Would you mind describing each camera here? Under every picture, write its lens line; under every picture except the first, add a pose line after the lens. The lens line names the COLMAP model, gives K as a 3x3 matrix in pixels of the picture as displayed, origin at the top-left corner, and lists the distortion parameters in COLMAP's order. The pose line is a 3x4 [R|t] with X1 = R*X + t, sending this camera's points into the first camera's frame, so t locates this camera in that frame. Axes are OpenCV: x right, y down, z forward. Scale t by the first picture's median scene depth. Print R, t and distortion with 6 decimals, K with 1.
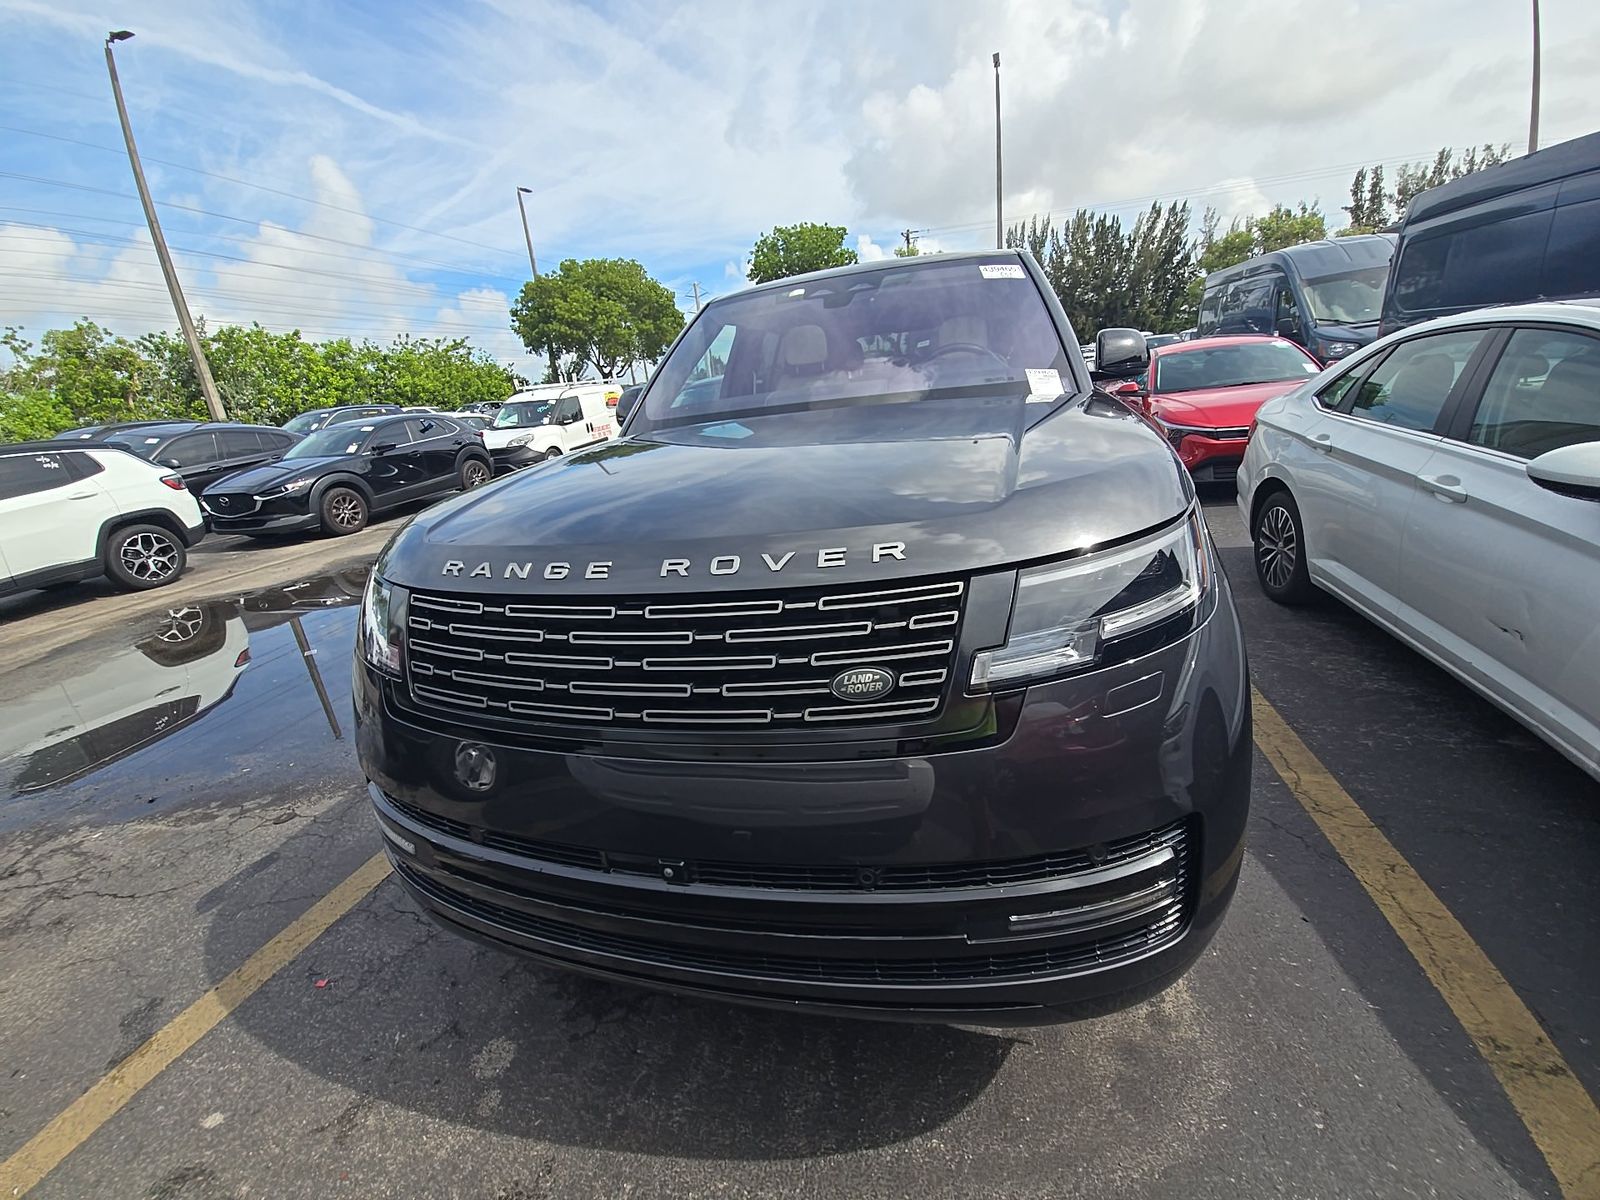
lens RADIAL K [[643.1, 0, 800.0], [0, 643.1, 600.0], [0, 0, 1]] dist [0.014551, -0.009834]
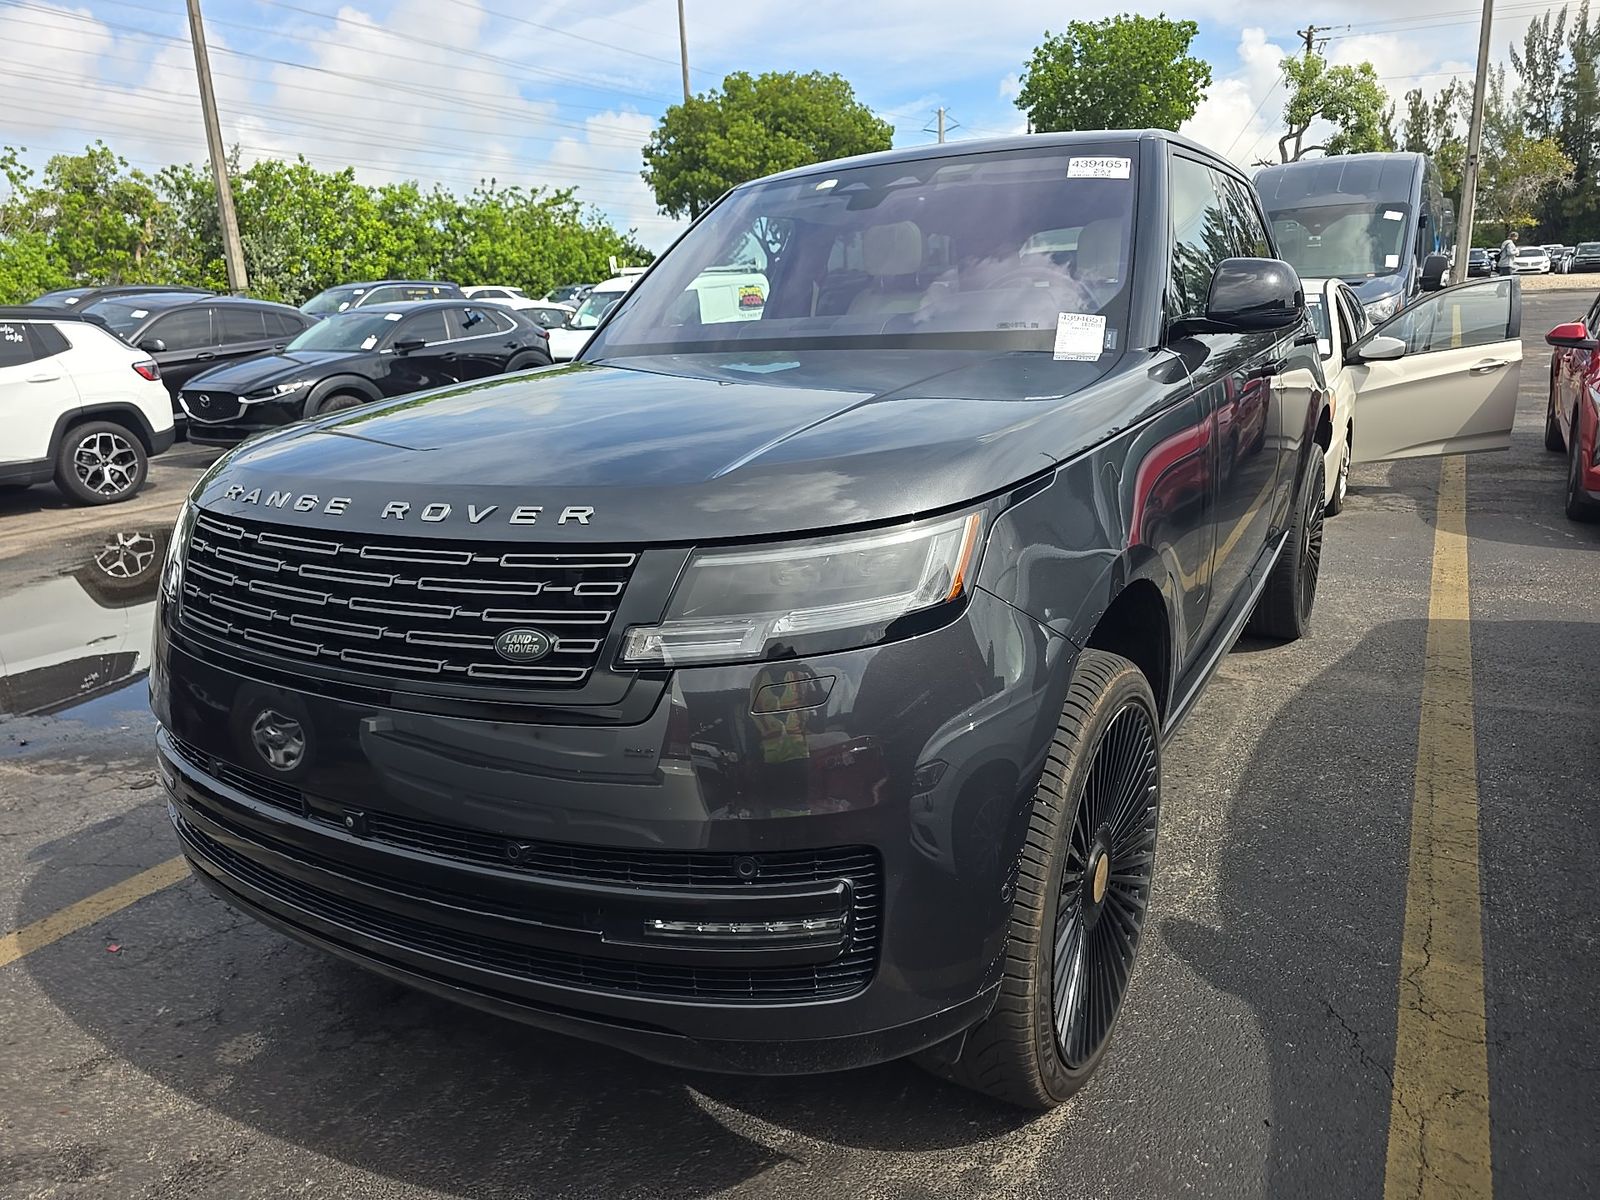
lens RADIAL K [[1068.7, 0, 800.0], [0, 1068.7, 600.0], [0, 0, 1]] dist [0.050508, -0.055968]
pose [[0.965257, 0.124595, -0.229685, 0.090040], [-0.131322, 0.991238, -0.014179, 0.003172], [0.225906, 0.043849, 0.973162, -0.050421]]
